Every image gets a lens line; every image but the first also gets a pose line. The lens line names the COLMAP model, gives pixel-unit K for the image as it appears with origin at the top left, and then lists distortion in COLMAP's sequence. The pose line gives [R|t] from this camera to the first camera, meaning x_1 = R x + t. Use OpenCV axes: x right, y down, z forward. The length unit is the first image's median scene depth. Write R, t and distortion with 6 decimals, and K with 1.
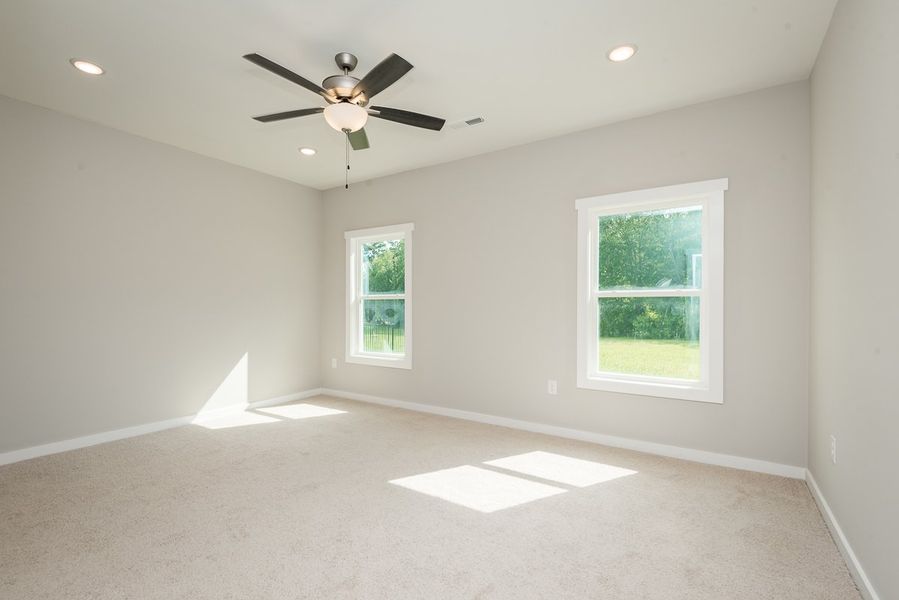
lens RADIAL K [[412.1, 0, 449.5], [0, 412.1, 300.0], [0, 0, 1]] dist [0.017003, -0.000339]
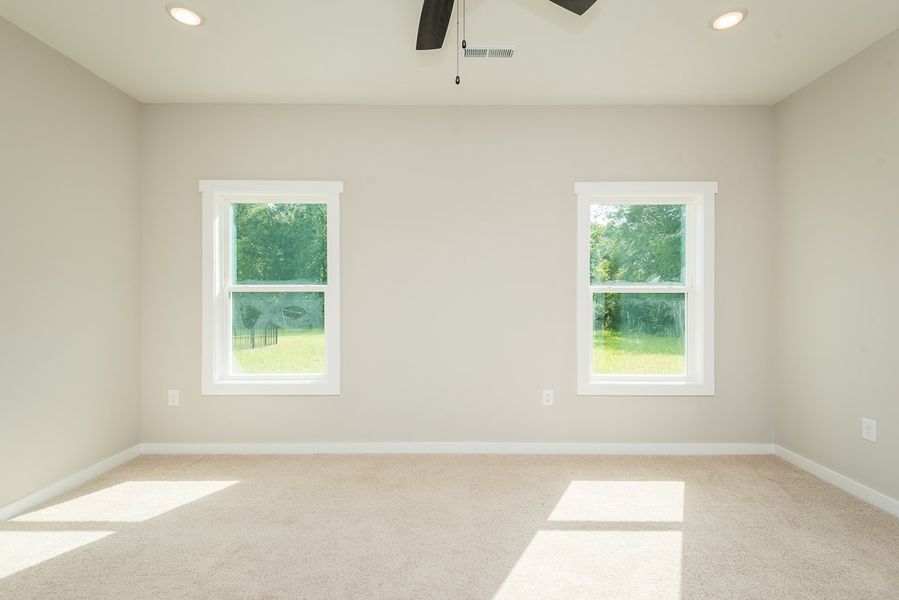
lens RADIAL K [[398.5, 0, 455.2], [0, 398.5, 296.4], [0, 0, 1]] dist [0.002173, -0.000427]
pose [[0.838584, 0.010603, 0.544669, -0.386832], [-0.008954, 0.999944, -0.005680, 0.009629], [-0.544698, -0.000114, 0.838632, 0.448018]]
